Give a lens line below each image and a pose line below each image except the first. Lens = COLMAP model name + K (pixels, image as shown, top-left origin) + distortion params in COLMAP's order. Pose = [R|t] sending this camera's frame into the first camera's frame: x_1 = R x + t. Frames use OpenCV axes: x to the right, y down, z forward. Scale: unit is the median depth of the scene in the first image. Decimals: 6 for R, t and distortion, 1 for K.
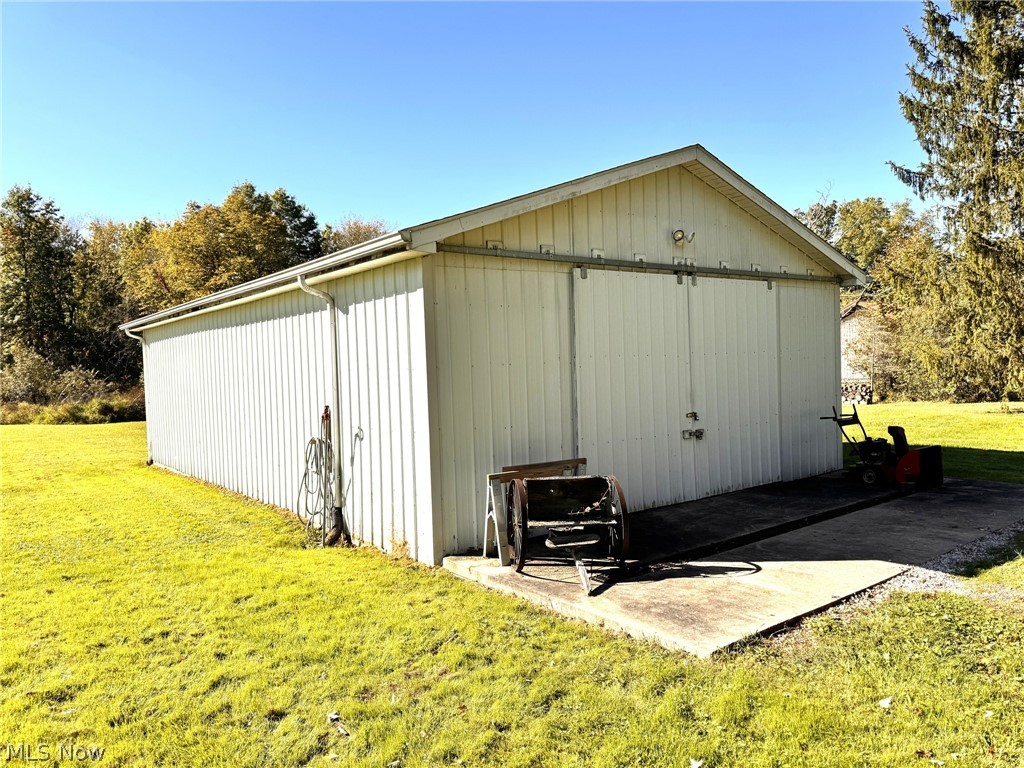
lens RADIAL K [[749.0, 0, 512.0], [0, 749.0, 384.0], [0, 0, 1]] dist [0.005451, 0.001274]
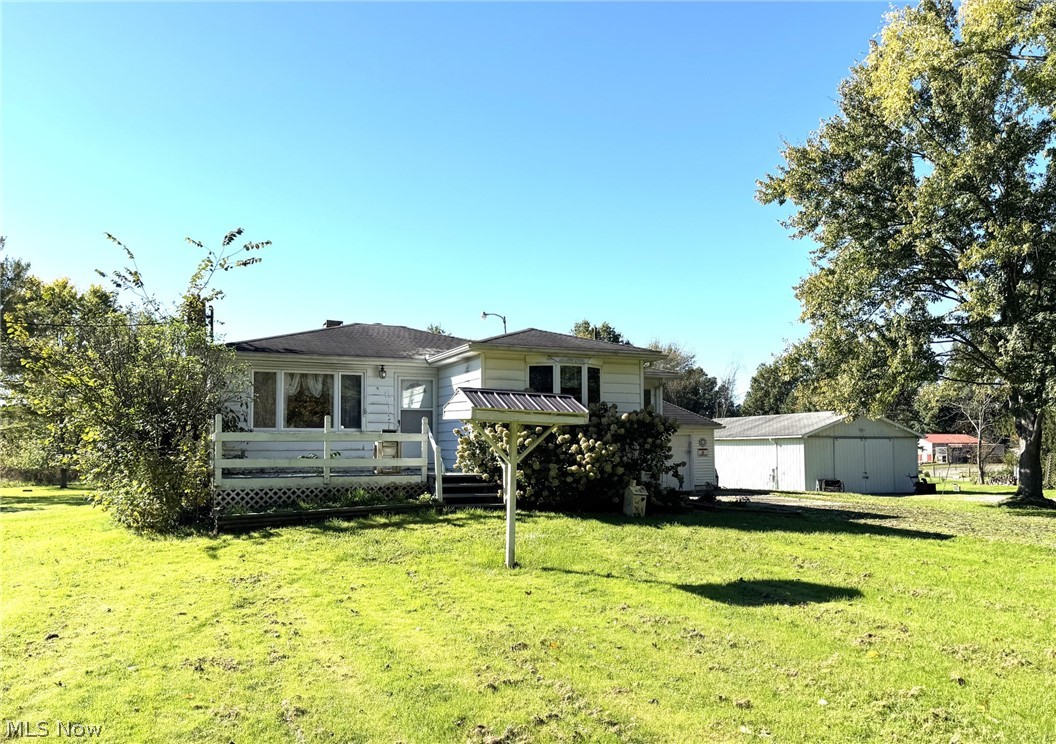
lens RADIAL K [[819.5, 0, 528.0], [0, 819.5, 372.0], [0, 0, 1]] dist [0.003566, 0.001637]
pose [[0.963211, 0.003464, -0.268724, -0.329810], [-0.035783, 0.992667, -0.115462, 0.074946], [0.266353, 0.120830, 0.956272, -3.802846]]
